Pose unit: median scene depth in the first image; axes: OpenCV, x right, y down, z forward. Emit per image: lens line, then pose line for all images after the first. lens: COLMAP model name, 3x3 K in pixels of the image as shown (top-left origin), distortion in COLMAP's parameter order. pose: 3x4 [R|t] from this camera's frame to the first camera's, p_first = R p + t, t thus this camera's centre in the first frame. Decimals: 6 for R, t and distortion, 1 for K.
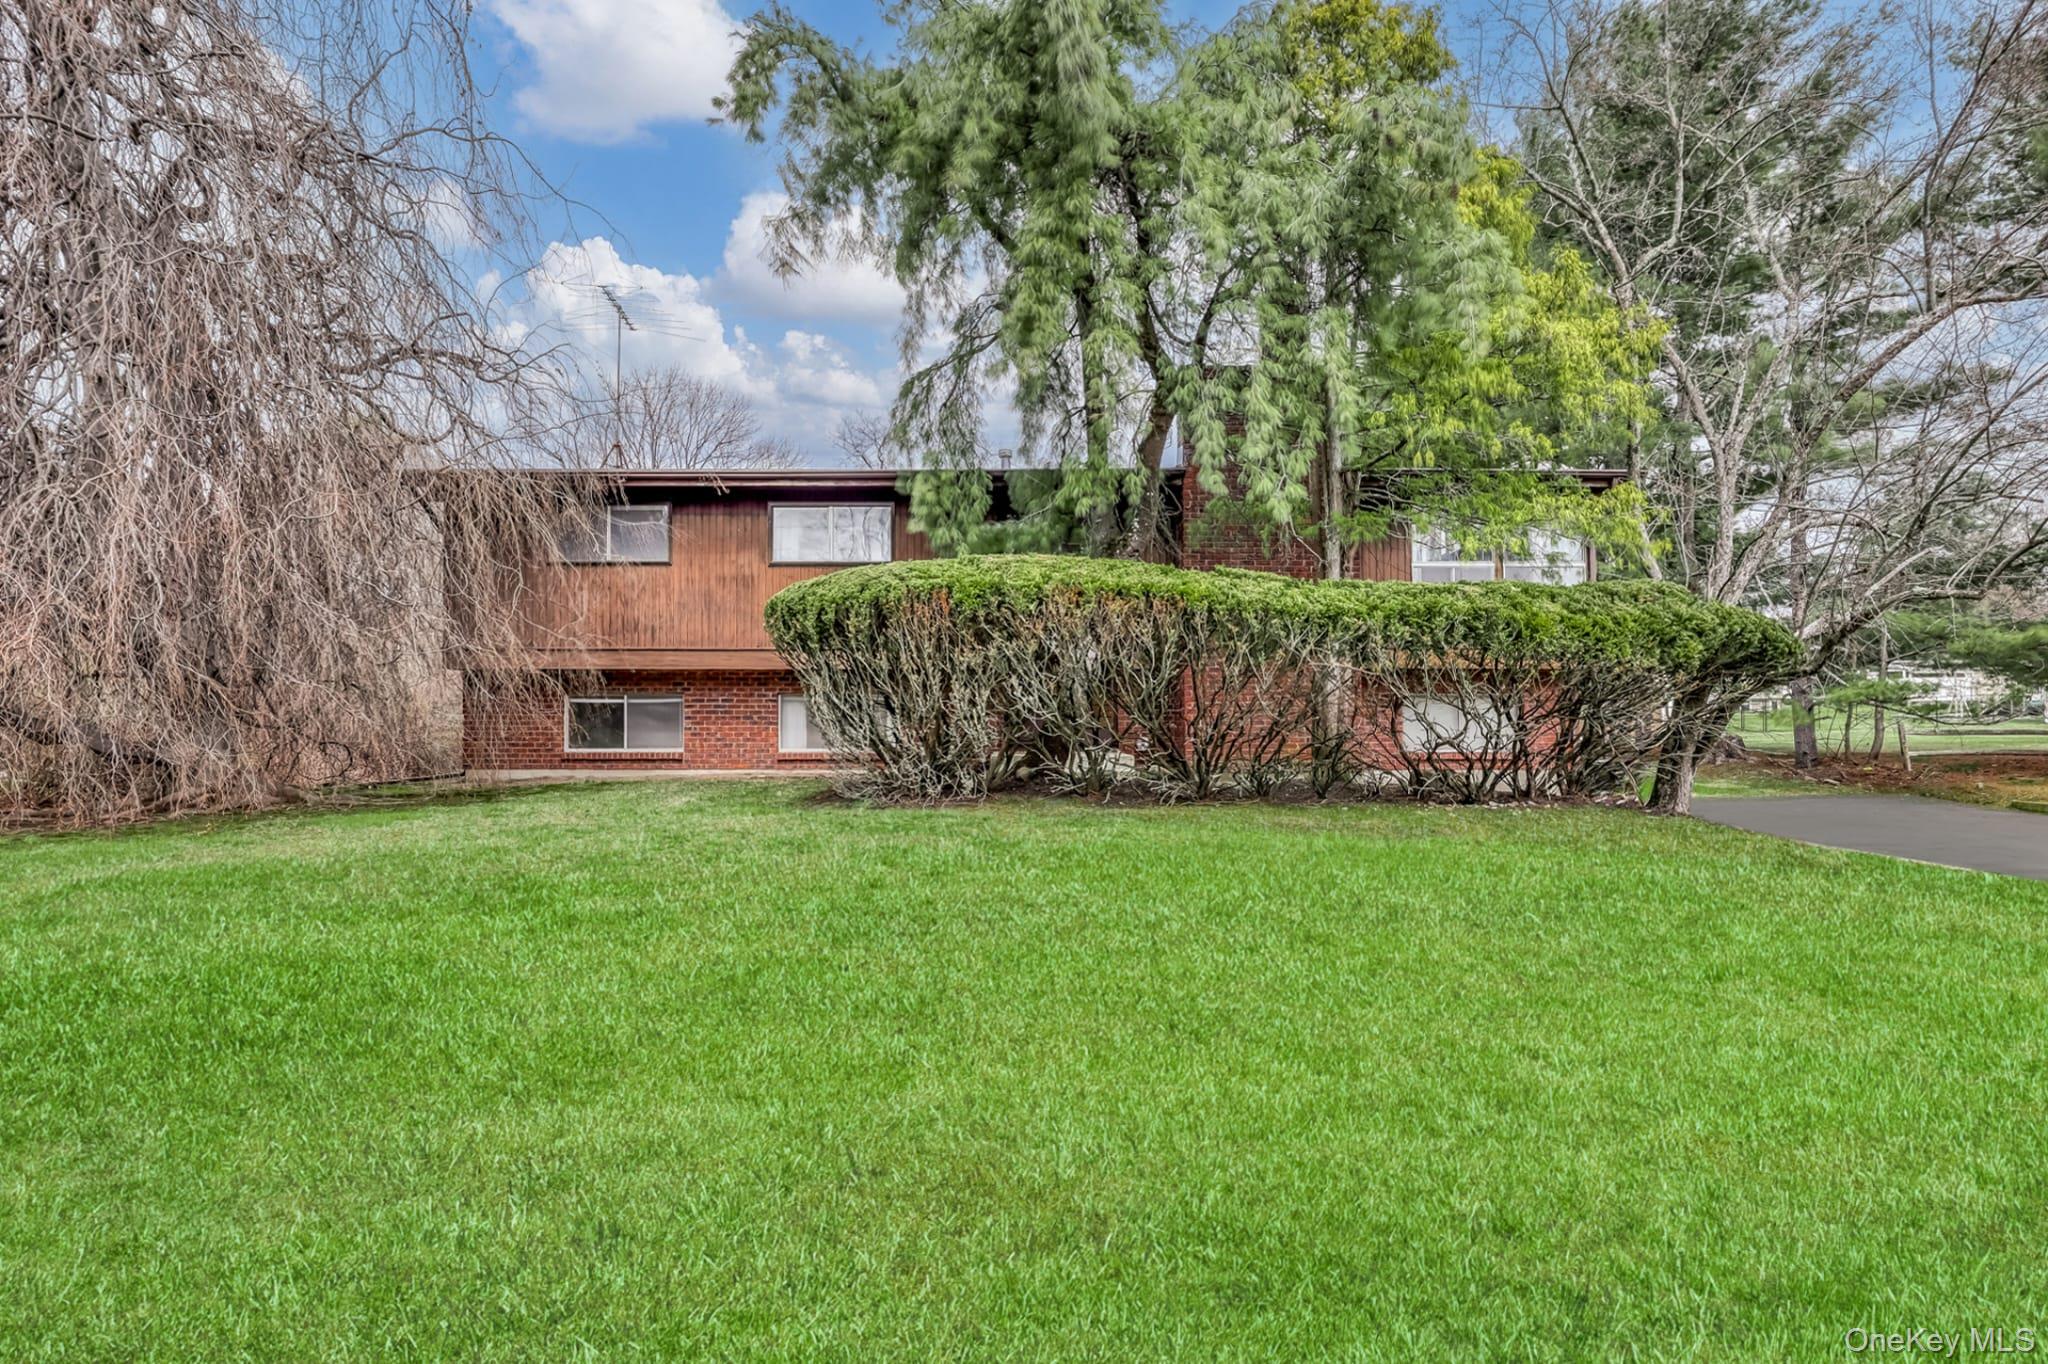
lens RADIAL K [[886.3, 0, 1029.1], [0, 886.3, 679.4], [0, 0, 1]] dist [0.000300, -0.000786]
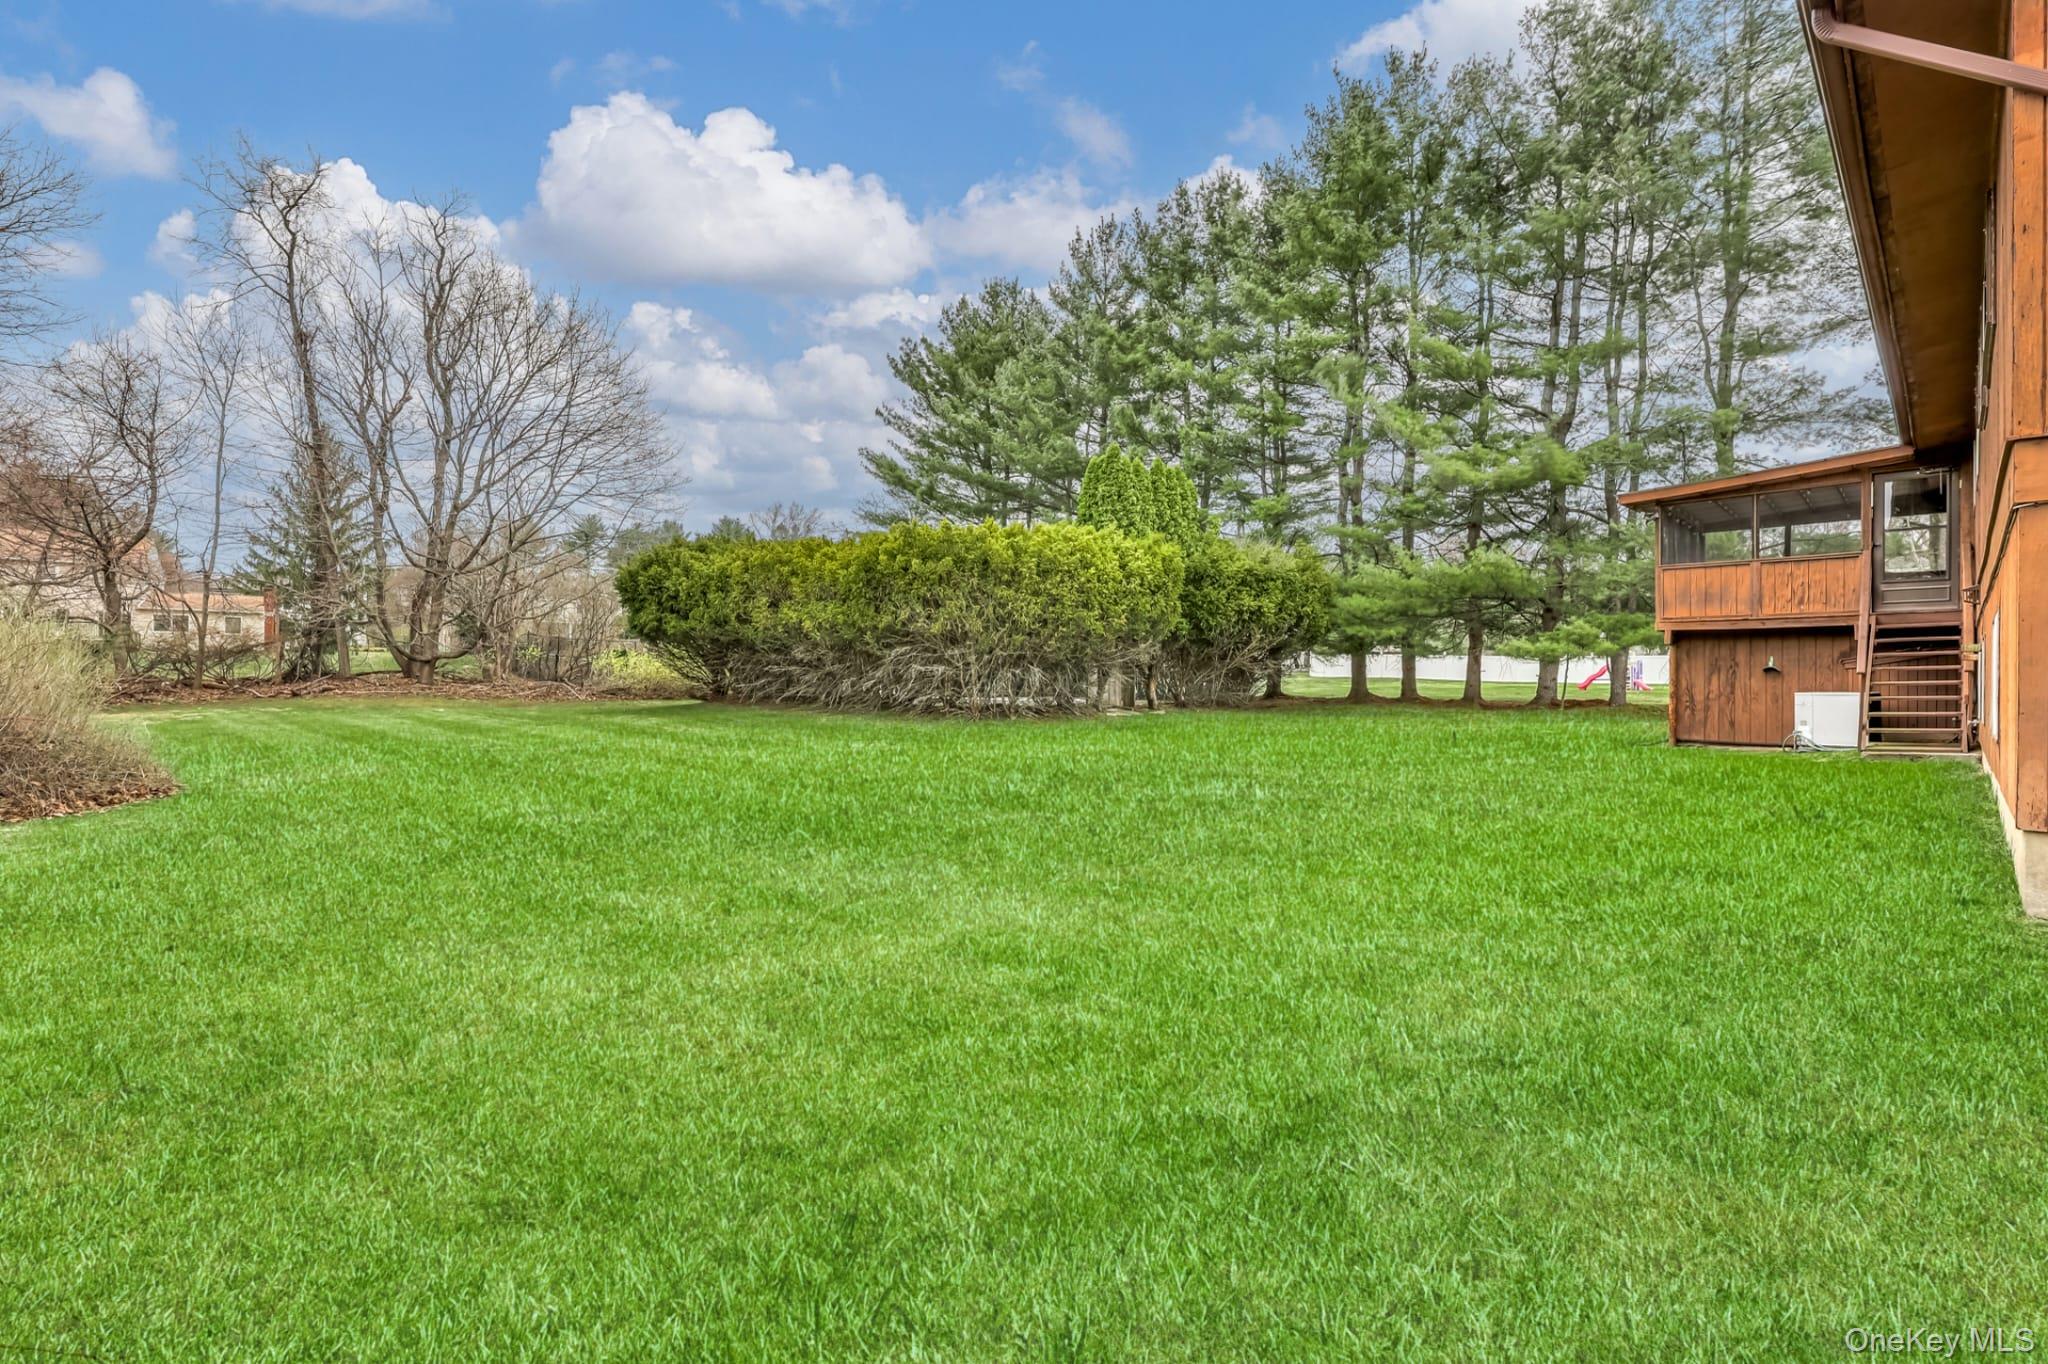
lens RADIAL K [[886.3, 0, 1029.1], [0, 886.3, 679.4], [0, 0, 1]] dist [0.000300, -0.000786]
pose [[0.999999, -0.000798, 0.000654, 0.822905], [0.000798, 1.000000, -0.000535, 0.095437], [-0.000654, 0.000536, 1.000000, 0.002170]]
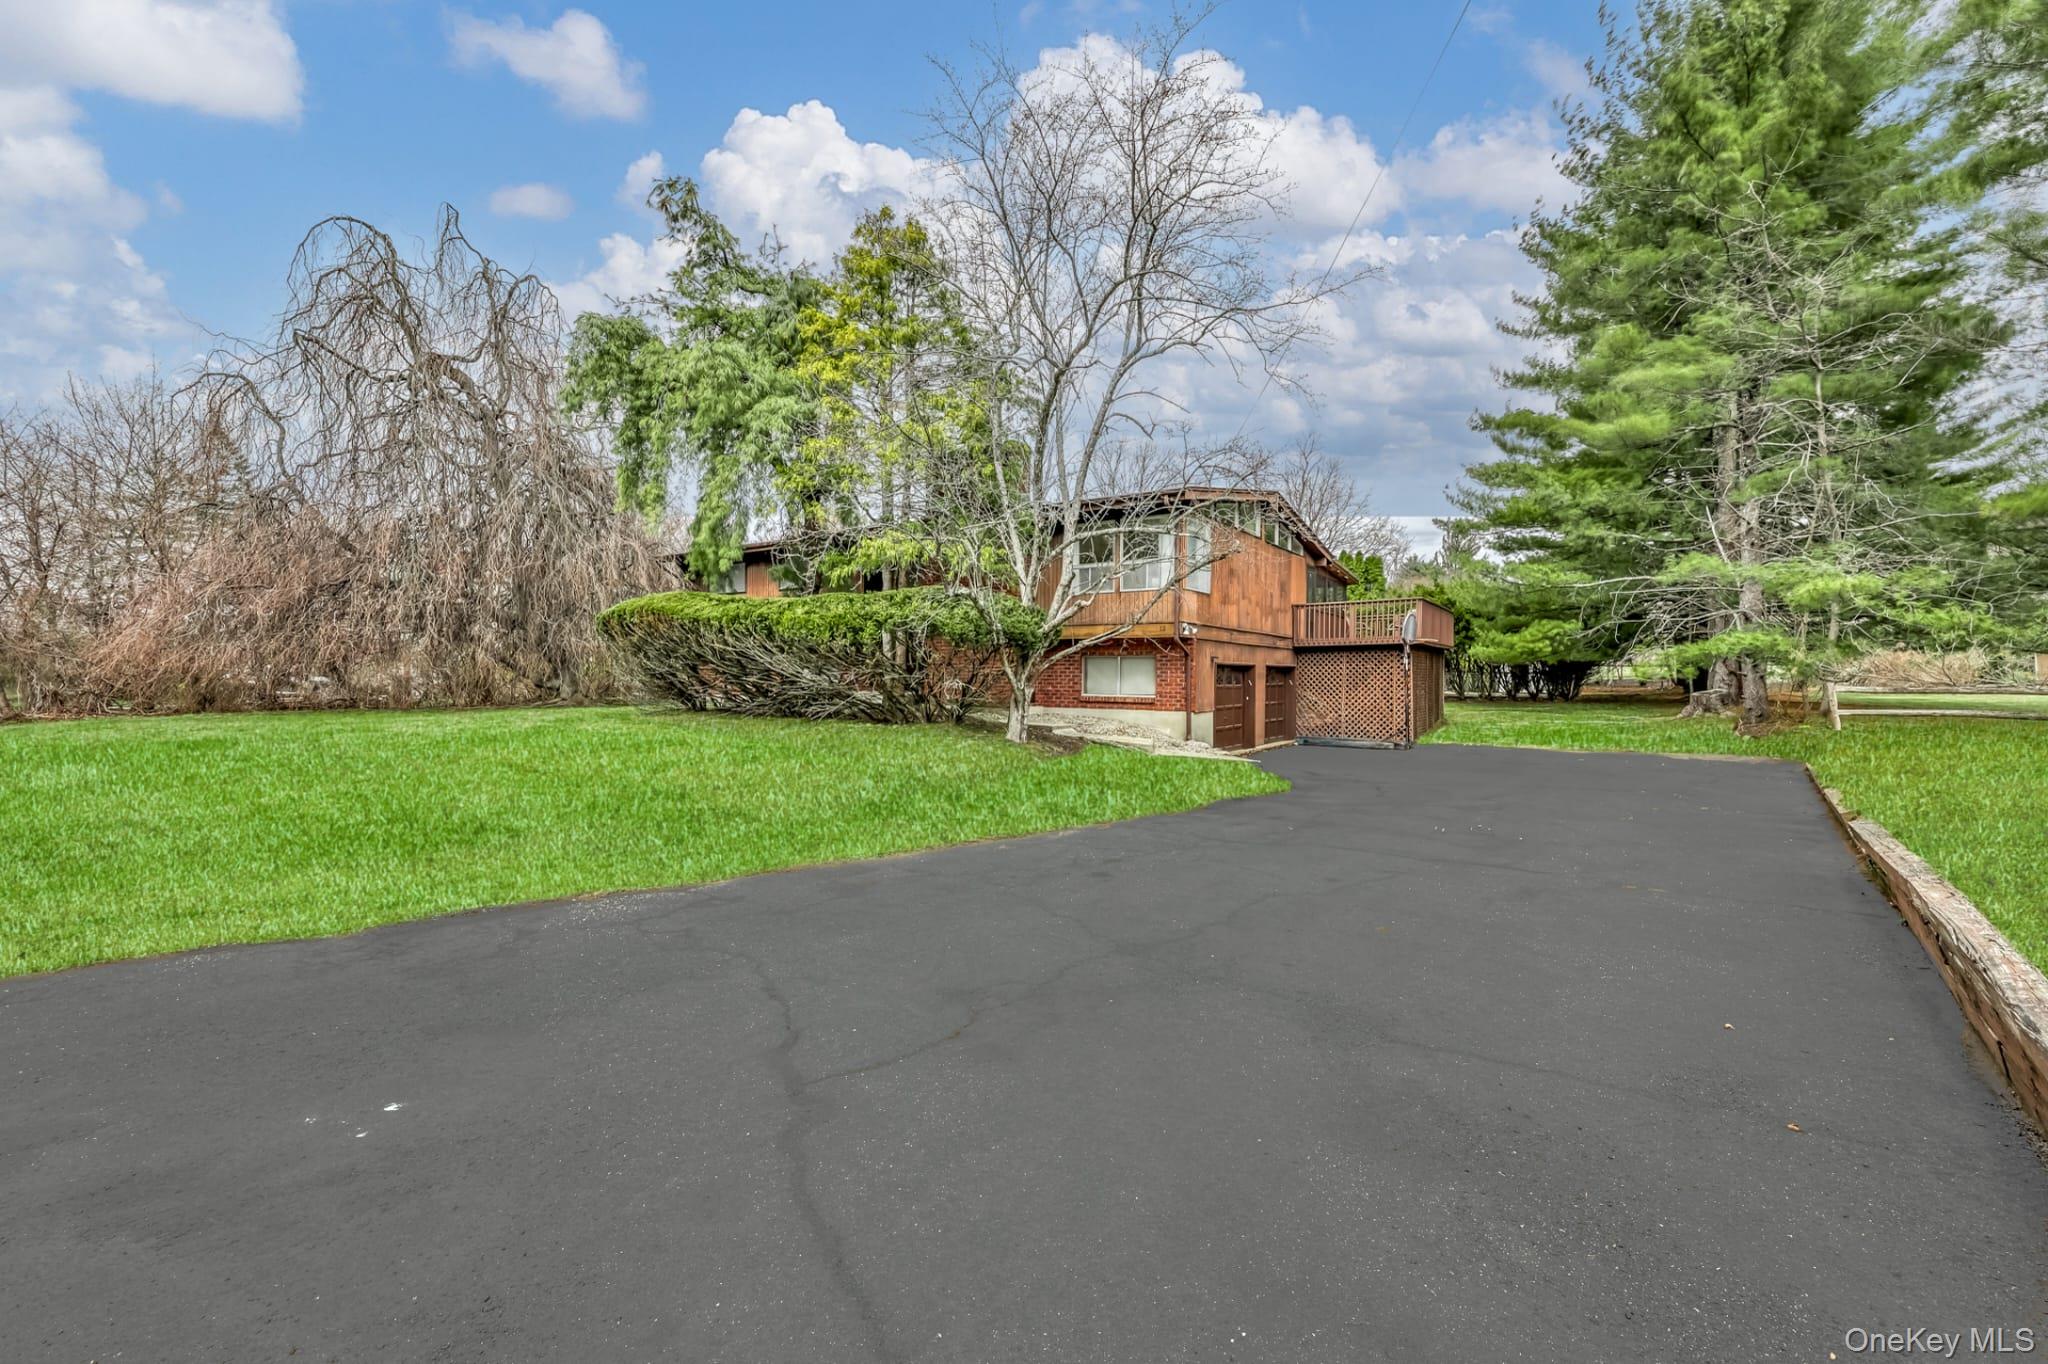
lens RADIAL K [[886.3, 0, 1029.1], [0, 886.3, 679.4], [0, 0, 1]] dist [0.000300, -0.000786]
pose [[1.000000, -0.000871, 0.000141, 0.990025], [0.000872, 0.999996, -0.002581, 0.089872], [-0.000139, 0.002581, 0.999997, 0.002729]]
